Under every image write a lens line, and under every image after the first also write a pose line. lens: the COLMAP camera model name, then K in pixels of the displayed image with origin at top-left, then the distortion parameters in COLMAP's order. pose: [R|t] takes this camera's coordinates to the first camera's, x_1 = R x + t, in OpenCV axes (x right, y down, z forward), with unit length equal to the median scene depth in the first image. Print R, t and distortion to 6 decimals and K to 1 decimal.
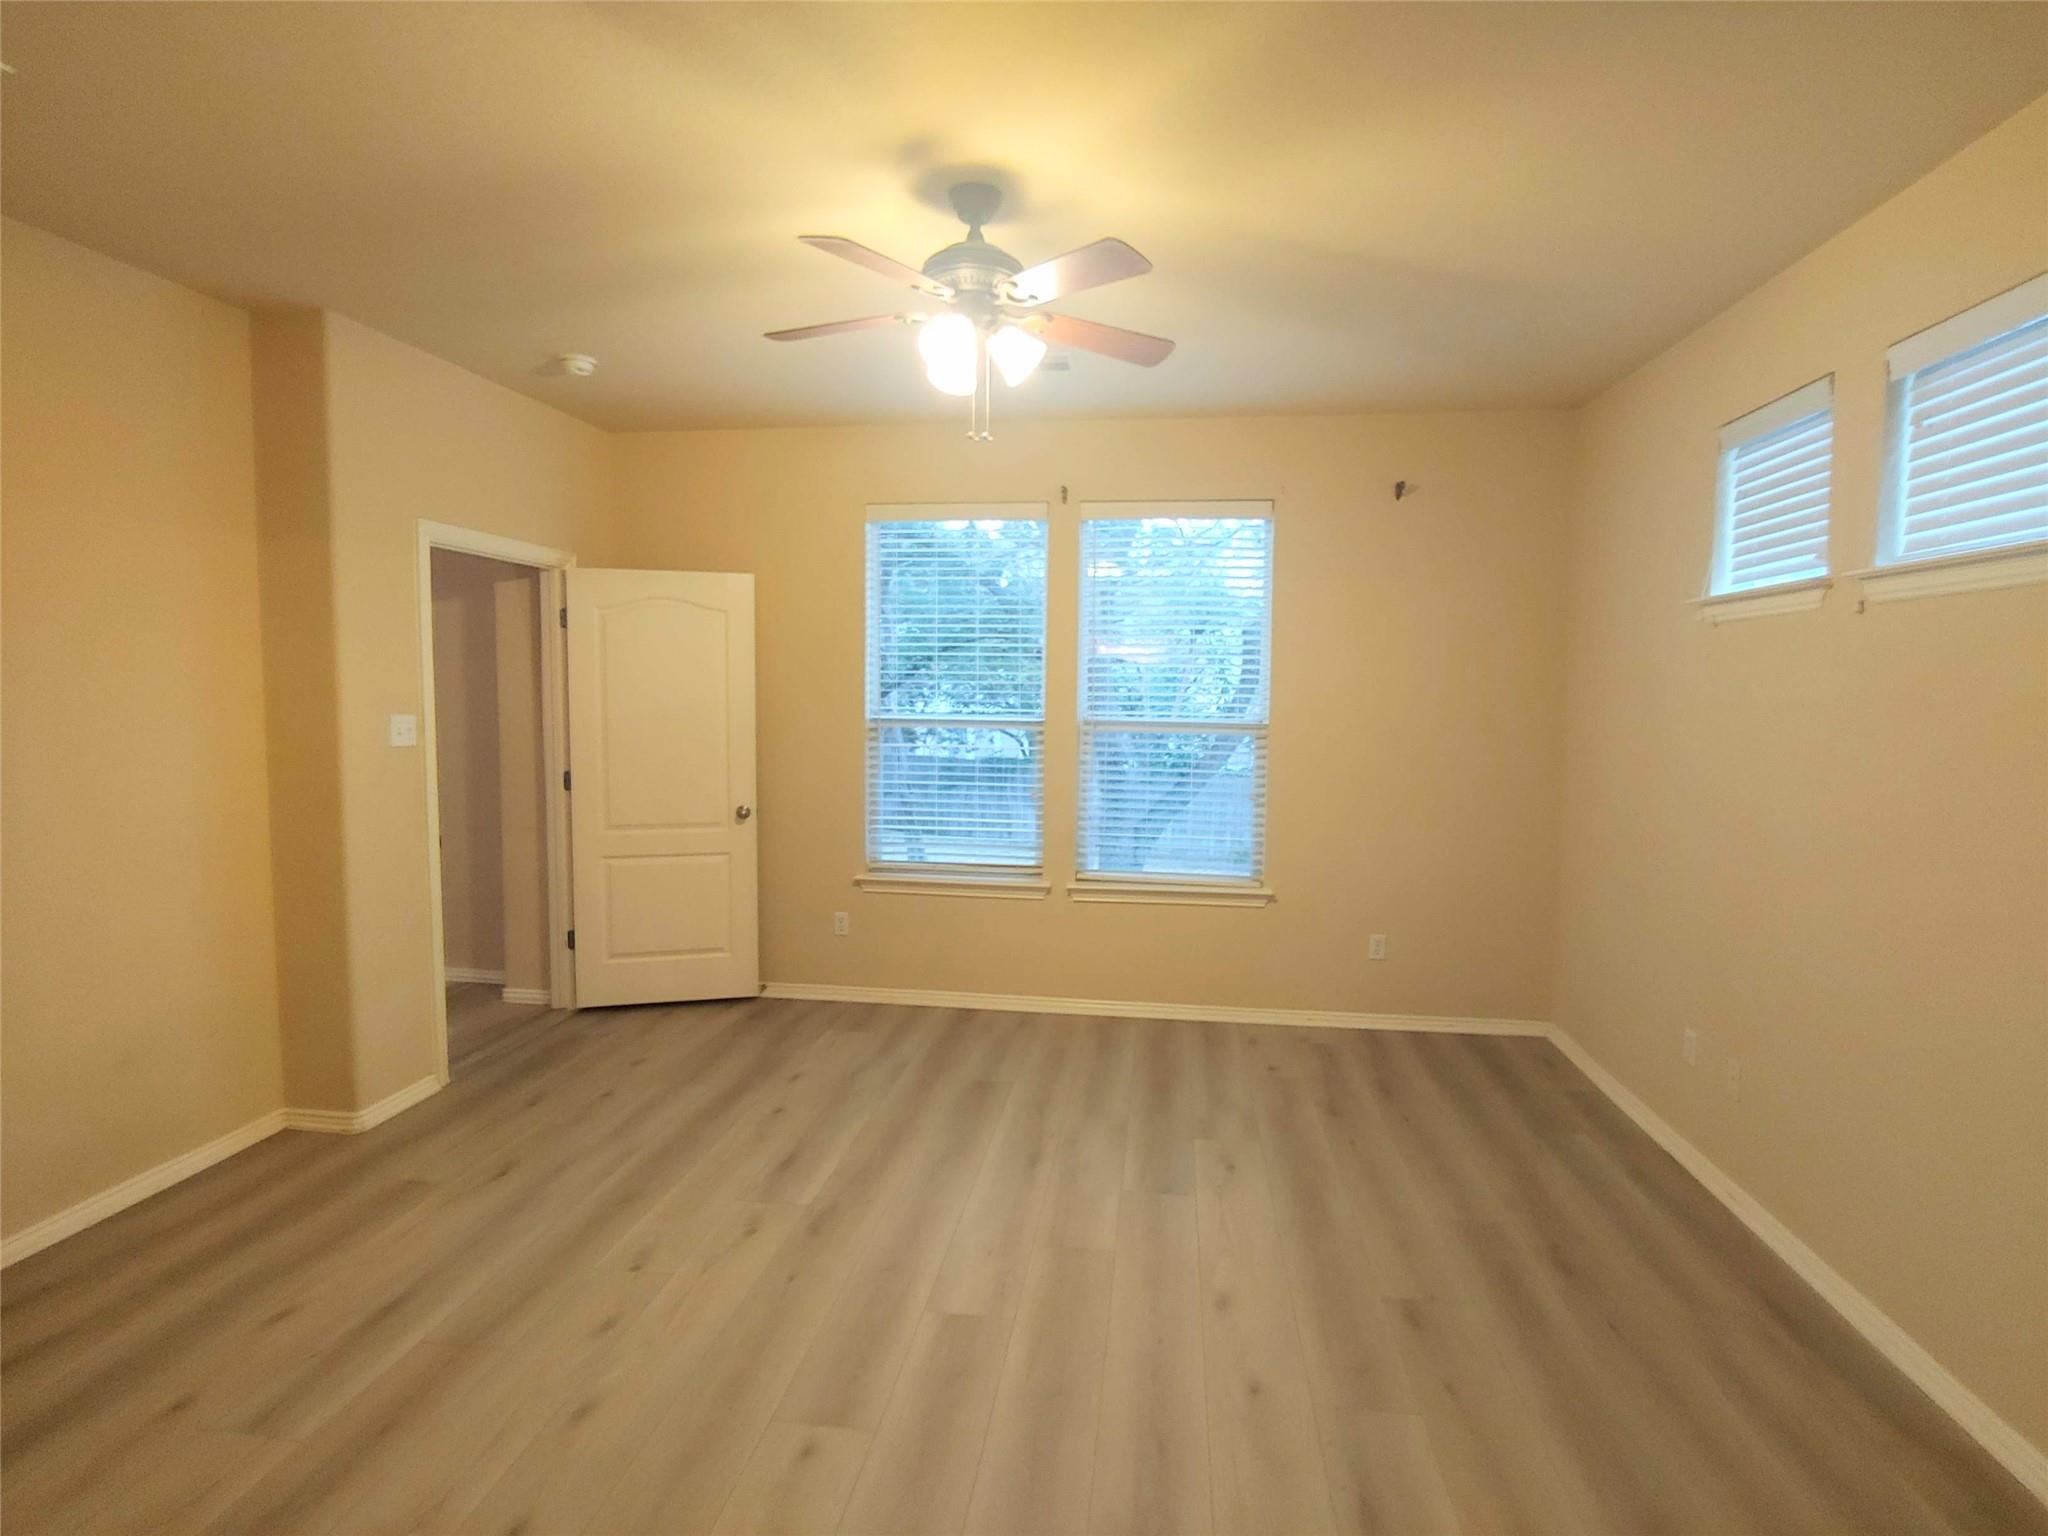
lens RADIAL K [[990.0, 0, 1036.8], [0, 990.0, 756.5], [0, 0, 1]] dist [-0.015545, -0.000337]
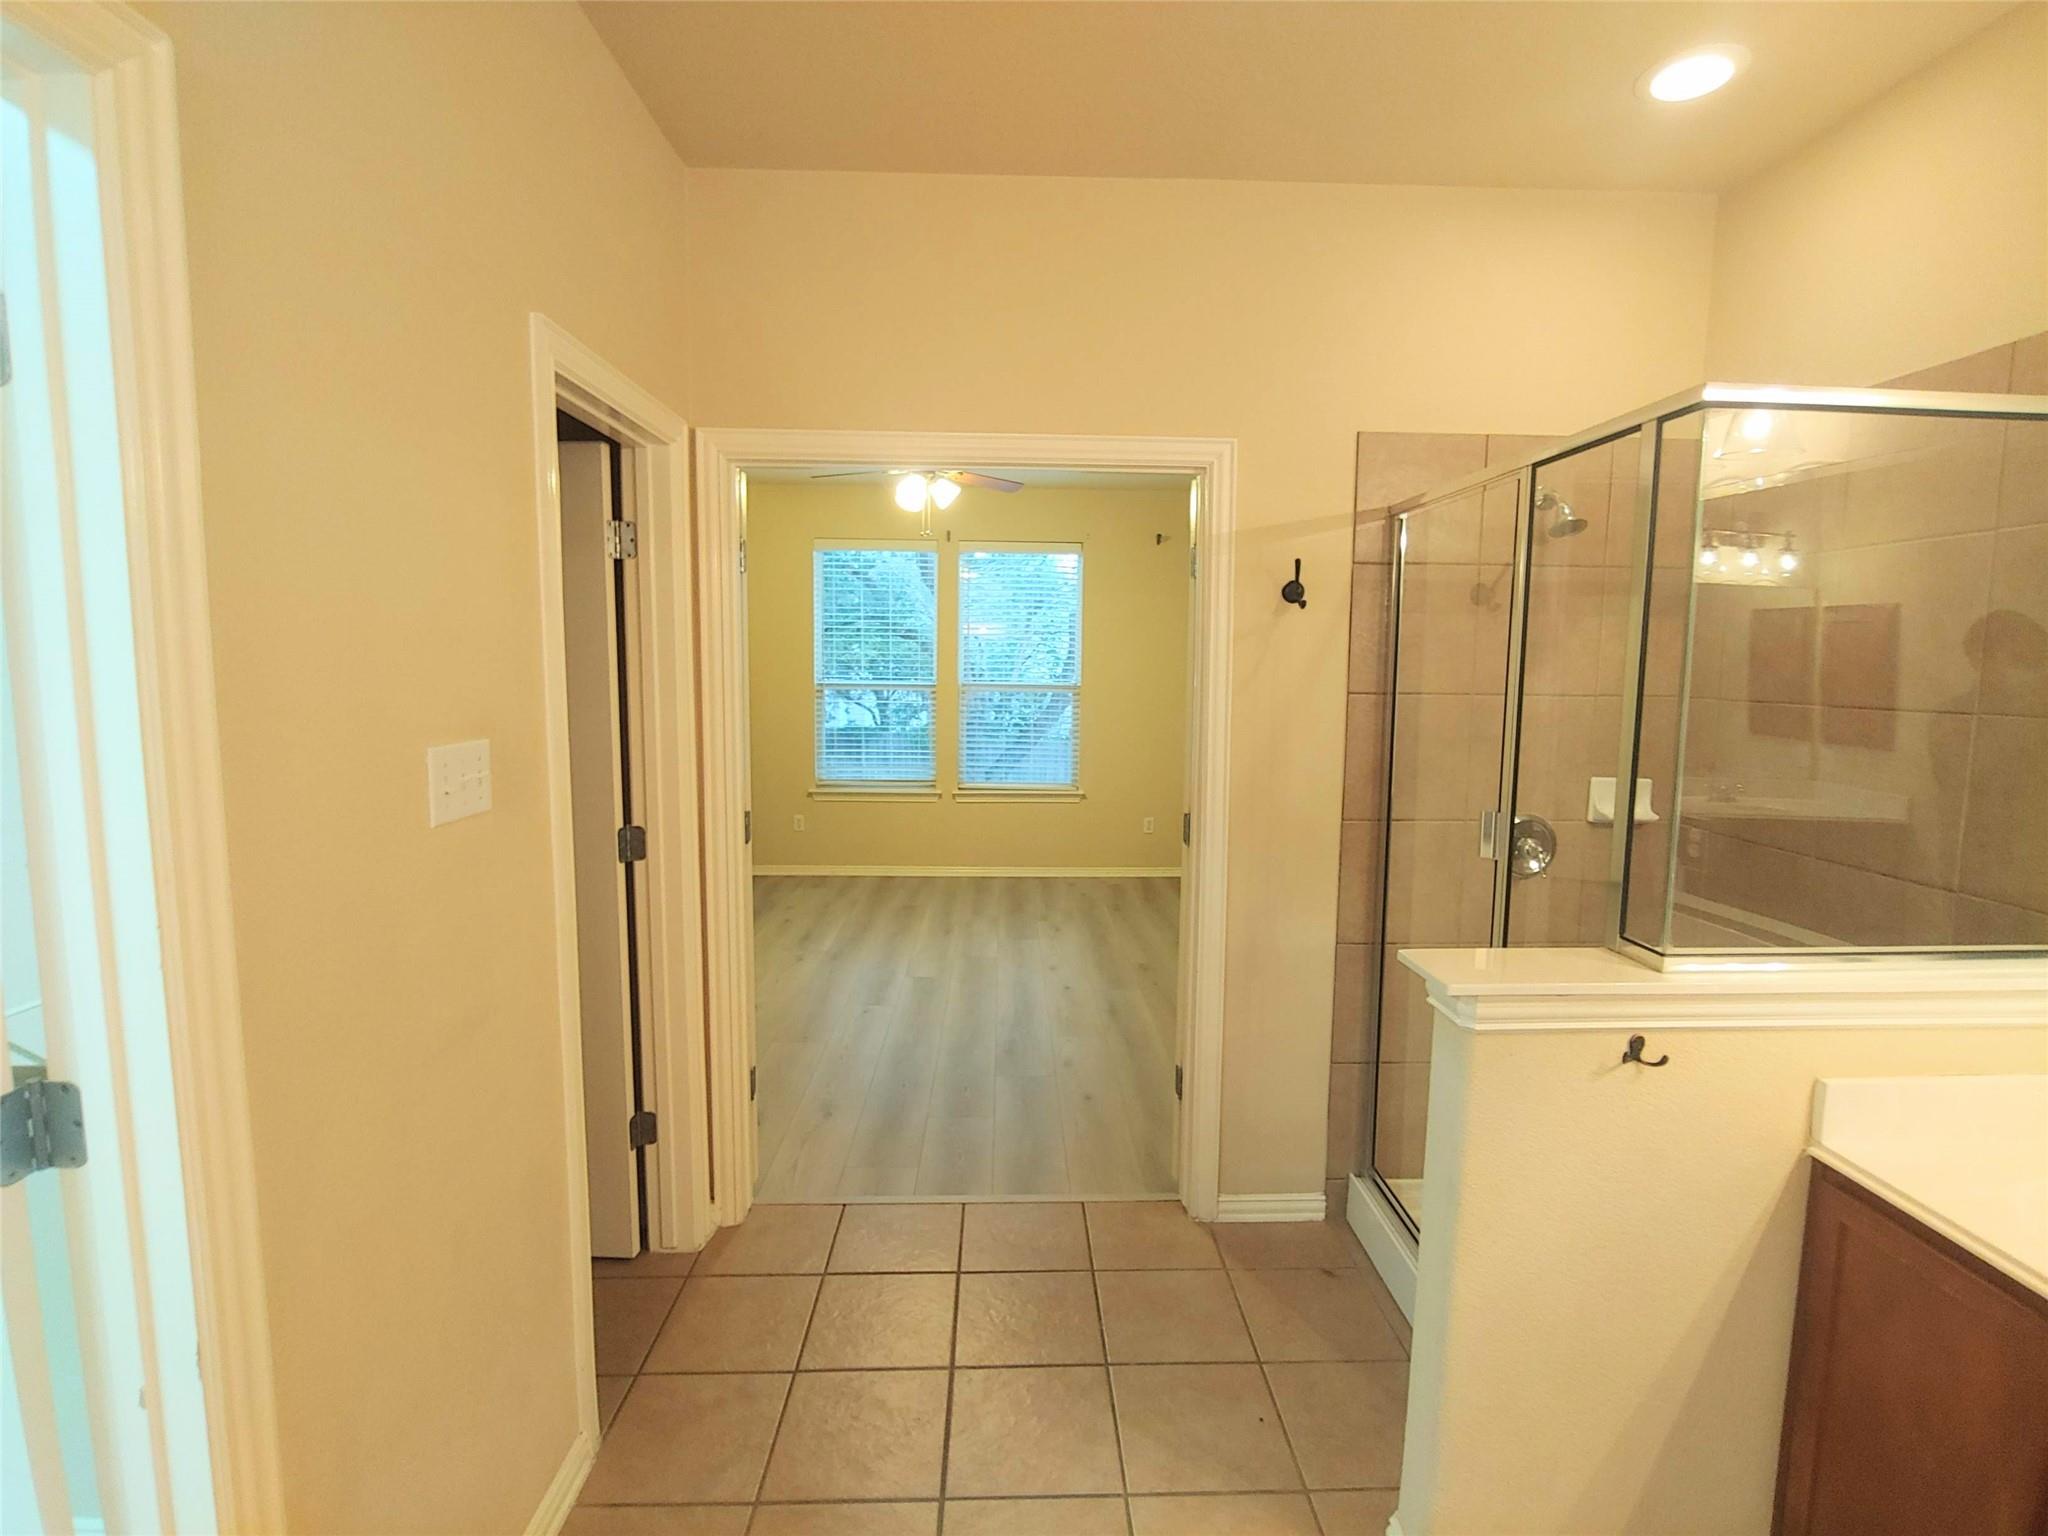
lens RADIAL K [[990.0, 0, 1036.8], [0, 990.0, 756.5], [0, 0, 1]] dist [-0.015545, -0.000337]
pose [[0.986448, -0.015428, 0.163350, -0.097496], [0.011269, 0.999589, 0.026357, 0.039445], [-0.163690, -0.024159, 0.986216, -0.570676]]
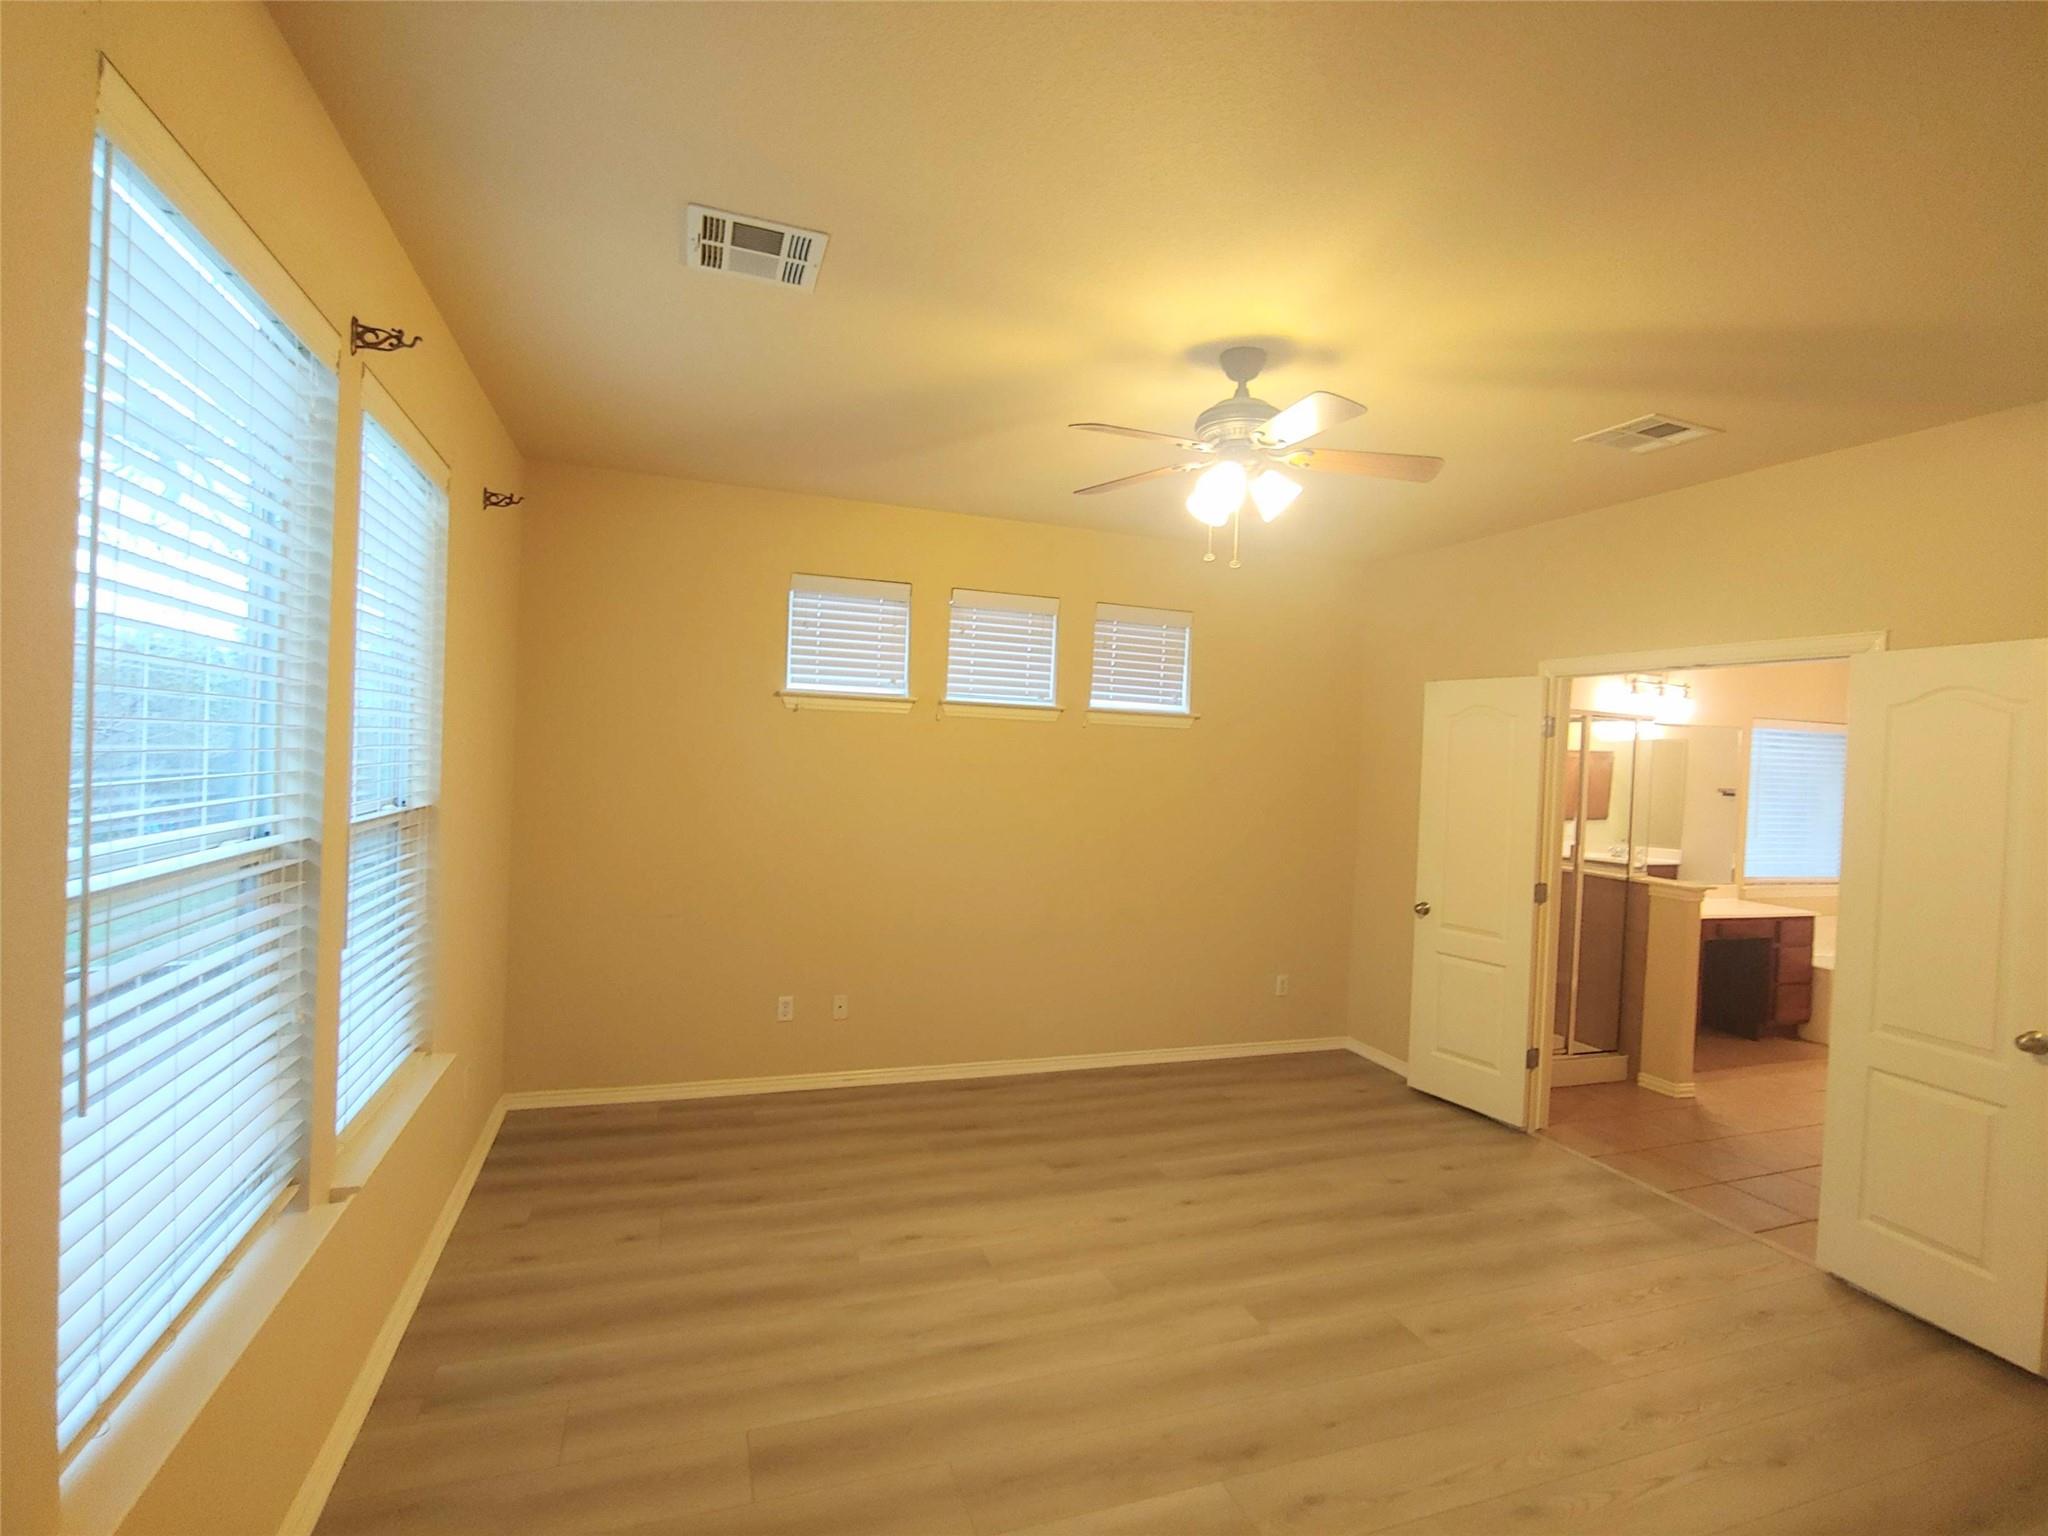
lens RADIAL K [[961.9, 0, 1043.0], [0, 961.9, 770.8], [0, 0, 1]] dist [-0.001273, -0.000075]
pose [[-0.465045, -0.050426, 0.883849, -0.546549], [0.007875, 0.998101, 0.061088, -0.097831], [-0.885252, 0.035369, -0.463765, 0.990567]]
